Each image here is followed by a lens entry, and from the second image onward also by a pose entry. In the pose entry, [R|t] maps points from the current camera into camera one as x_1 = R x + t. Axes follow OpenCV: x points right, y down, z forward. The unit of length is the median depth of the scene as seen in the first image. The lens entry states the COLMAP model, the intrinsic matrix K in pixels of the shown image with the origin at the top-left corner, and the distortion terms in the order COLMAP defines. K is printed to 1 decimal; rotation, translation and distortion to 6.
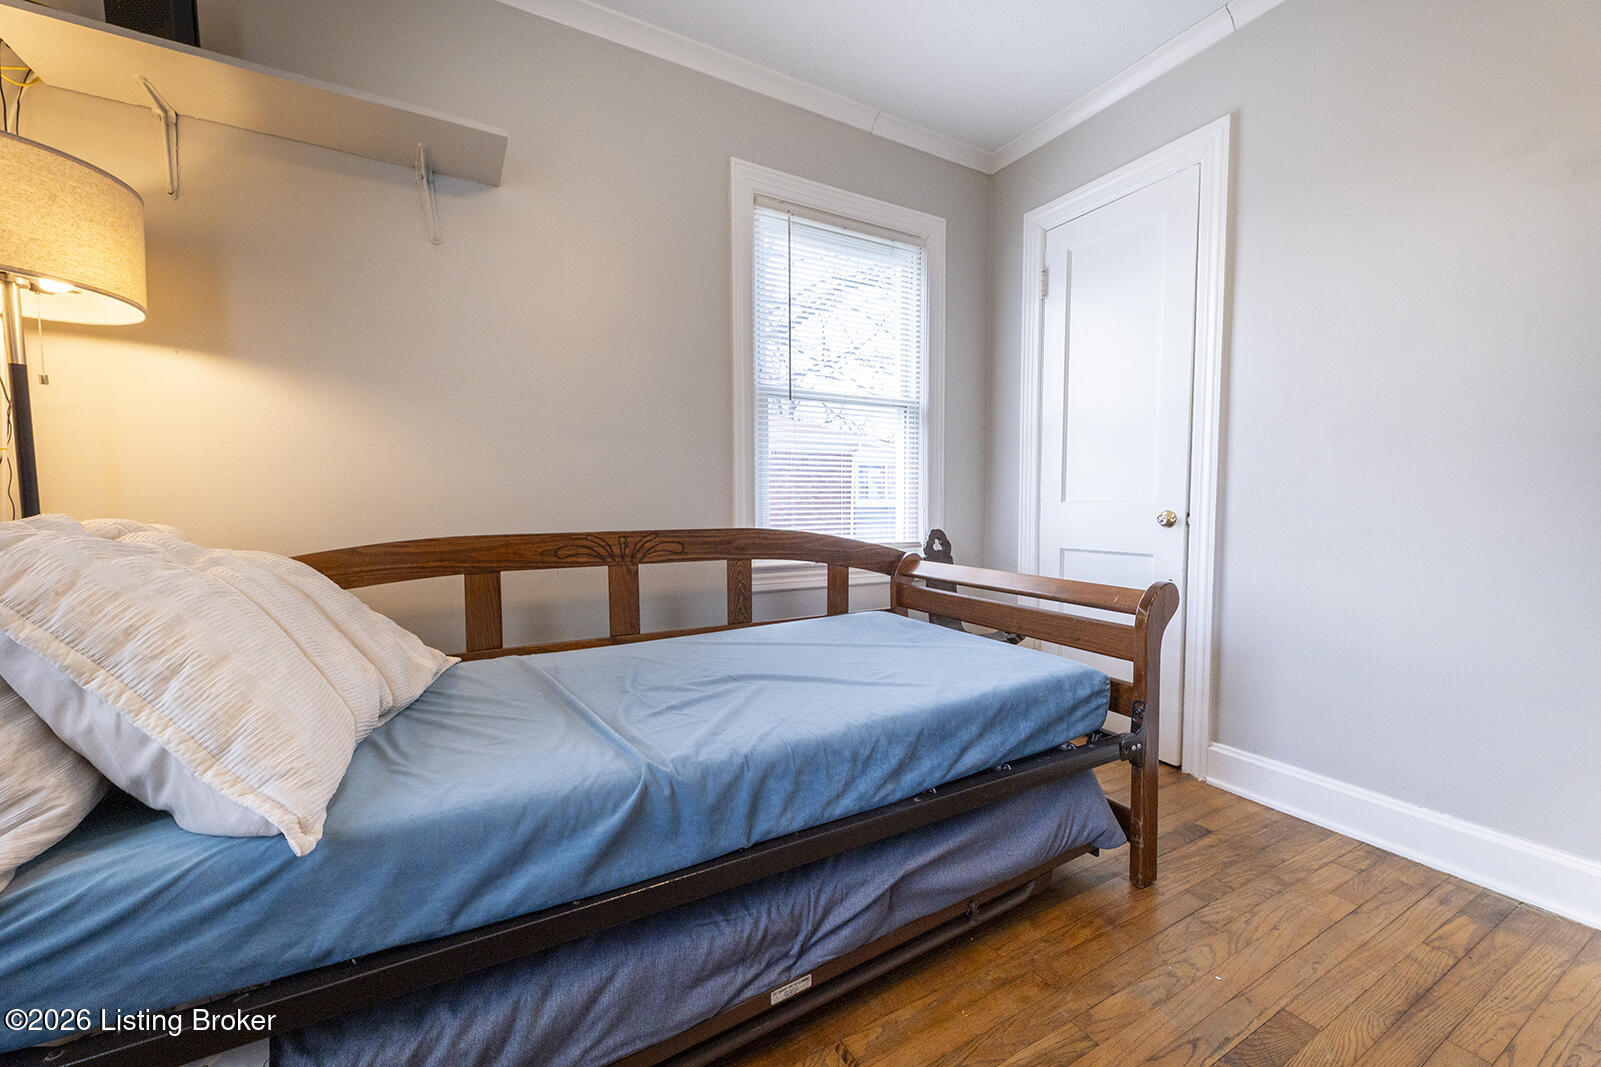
lens RADIAL K [[636.0, 0, 804.6], [0, 636.0, 541.1], [0, 0, 1]] dist [0.008691, -0.000024]
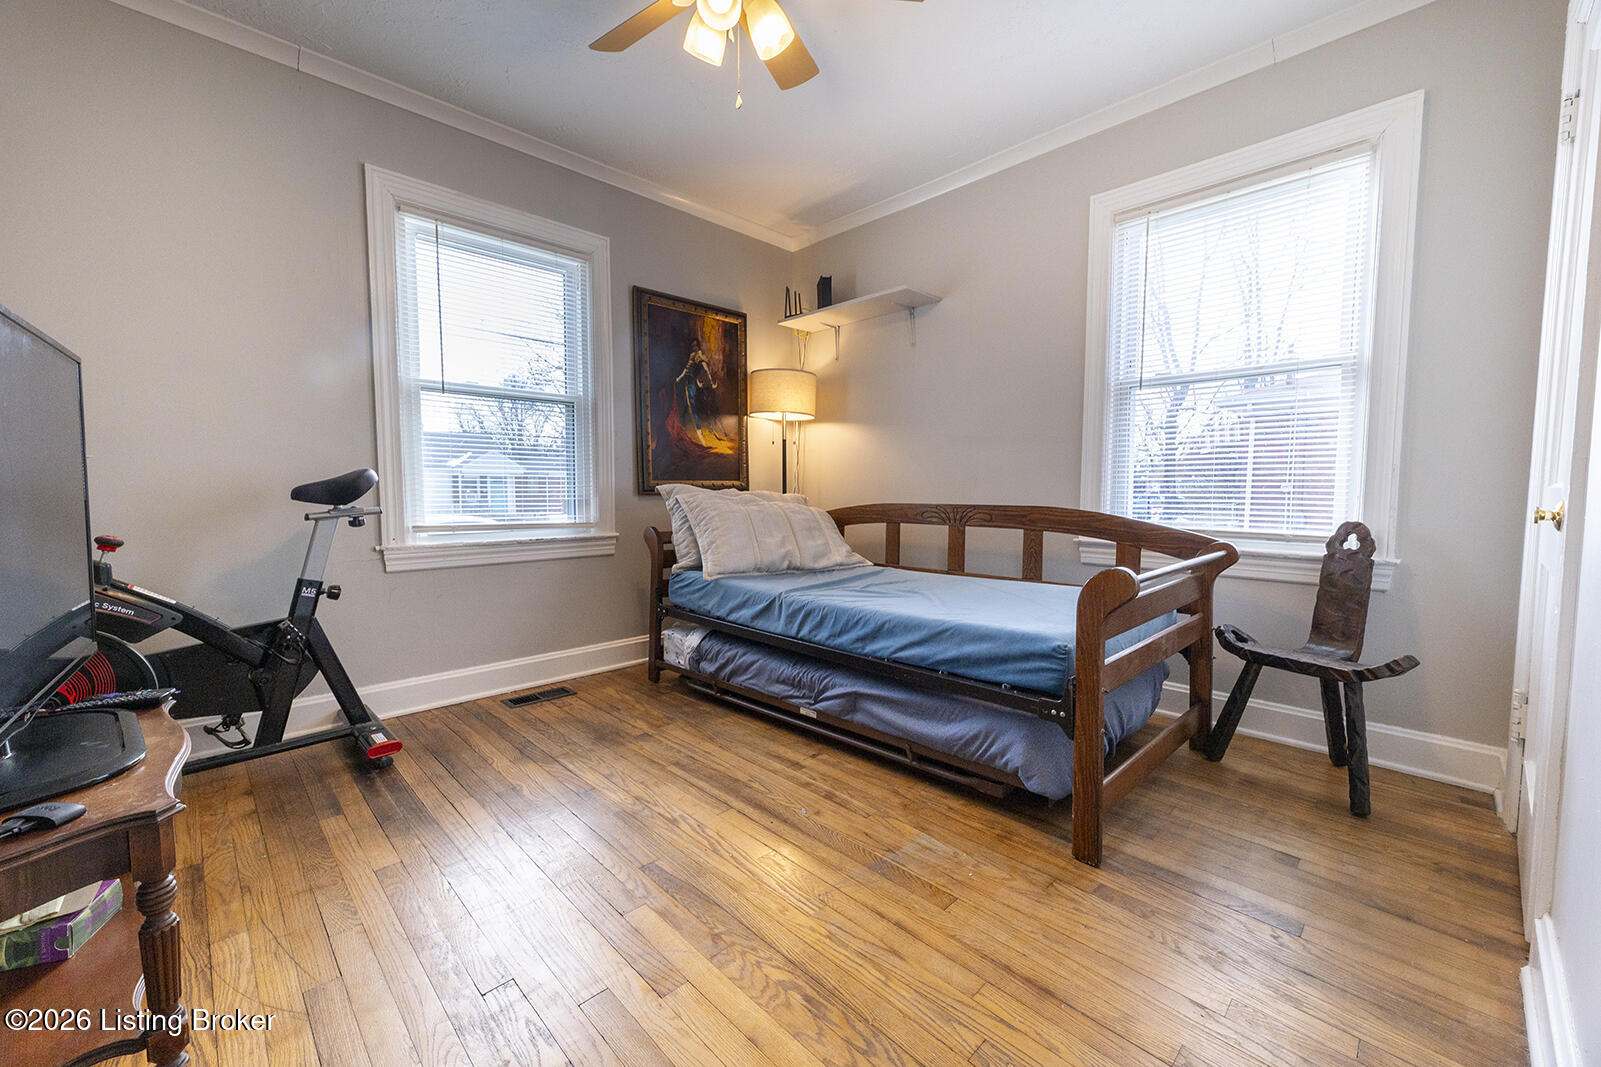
lens RADIAL K [[632.1, 0, 796.3], [0, 632.1, 536.0], [0, 0, 1]] dist [0.001718, 0.000083]
pose [[0.241562, 0.080300, -0.967057, 1.470048], [-0.055511, 0.996082, 0.068844, -0.028965], [0.968796, 0.037053, 0.245073, 0.305209]]
